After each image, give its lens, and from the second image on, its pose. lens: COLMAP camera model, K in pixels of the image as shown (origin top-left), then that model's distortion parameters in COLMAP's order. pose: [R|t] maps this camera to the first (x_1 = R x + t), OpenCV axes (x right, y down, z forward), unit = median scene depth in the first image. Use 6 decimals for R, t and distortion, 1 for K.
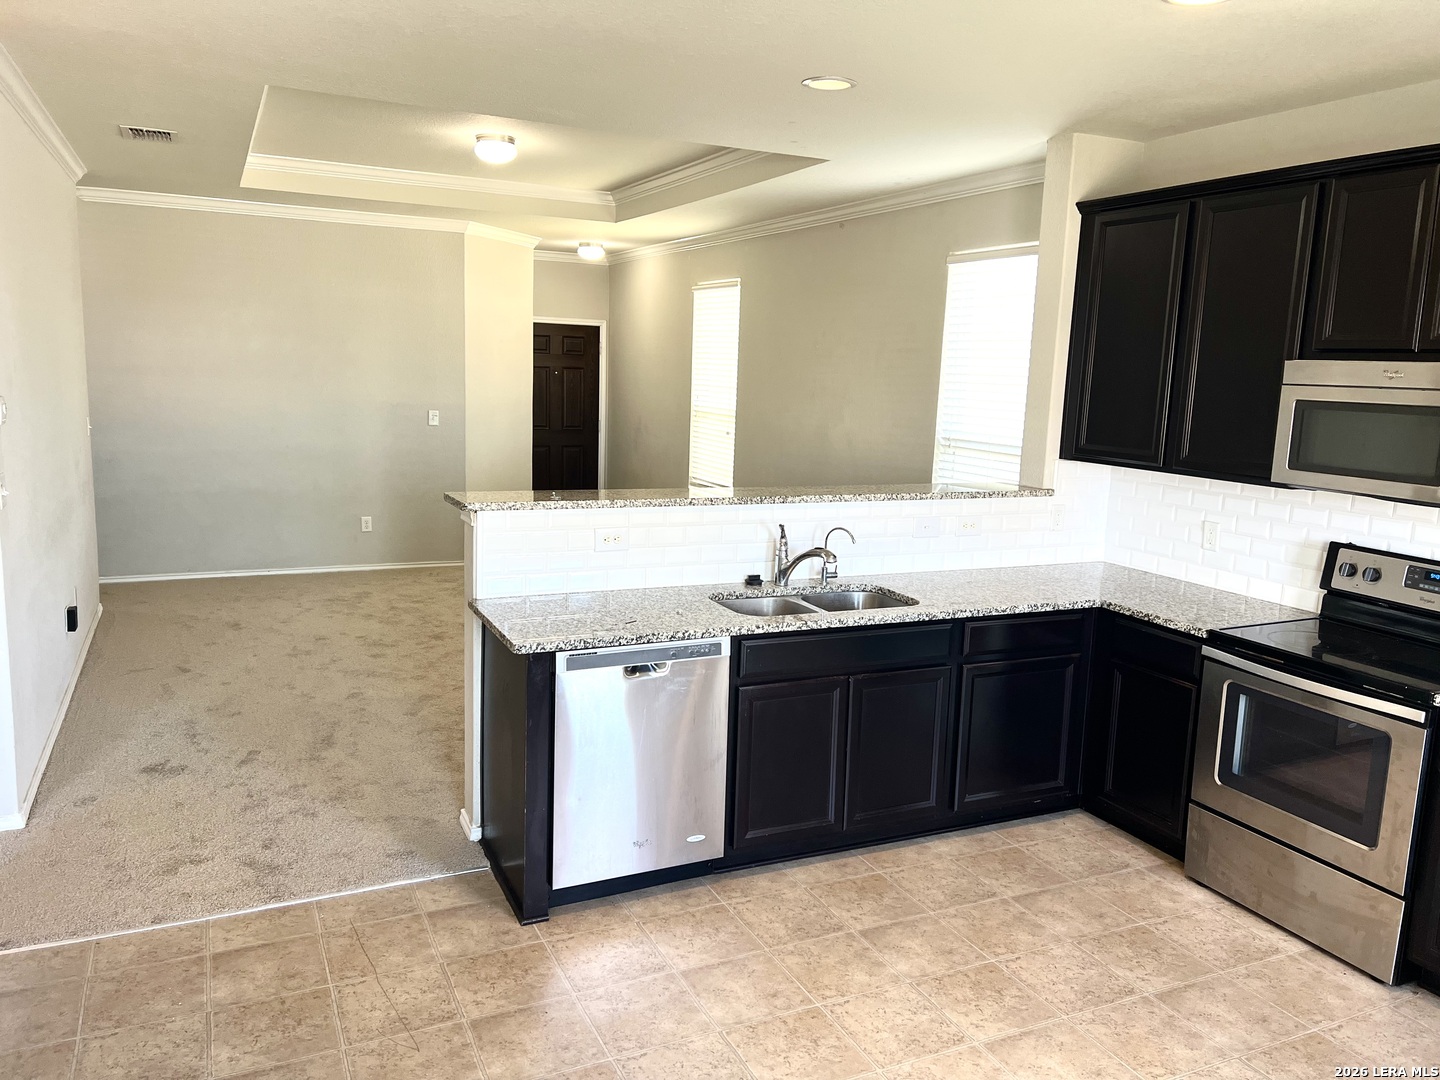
lens RADIAL K [[1073.4, 0, 720.5], [0, 1073.4, 533.8], [0, 0, 1]] dist [0.071173, -0.087053]
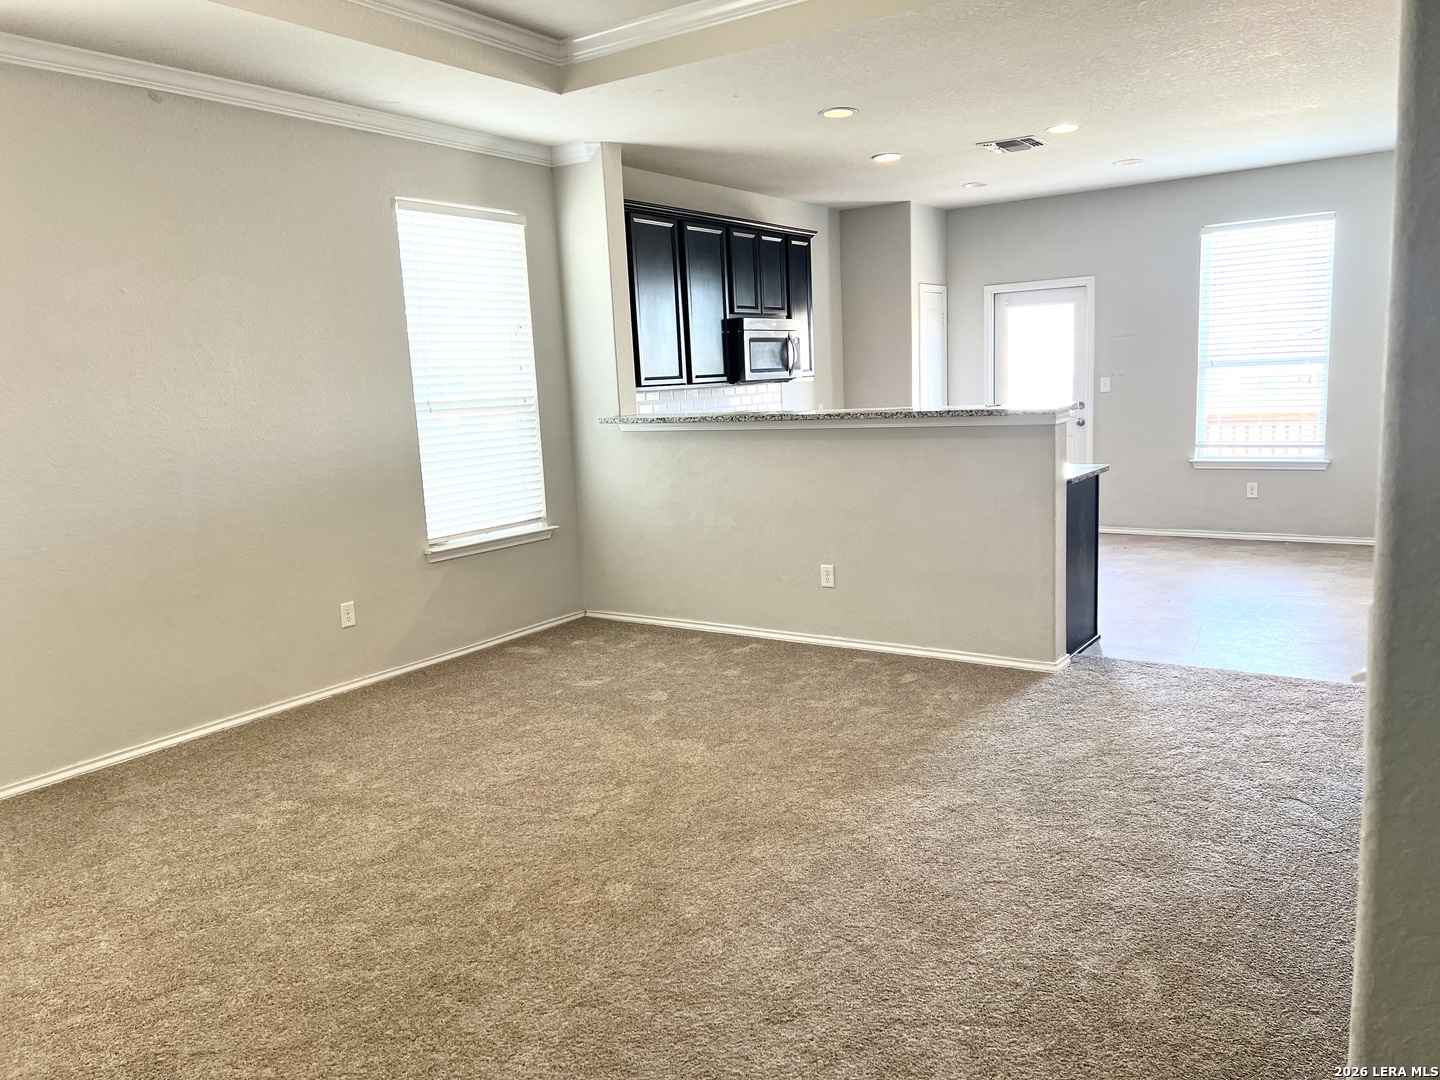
lens RADIAL K [[1073.4, 0, 720.5], [0, 1073.4, 533.8], [0, 0, 1]] dist [0.071173, -0.087053]
pose [[-0.515758, -0.134453, 0.846118, -1.159271], [0.166586, 0.953021, 0.252984, -0.282888], [-0.840383, 0.271430, -0.469130, 2.032583]]
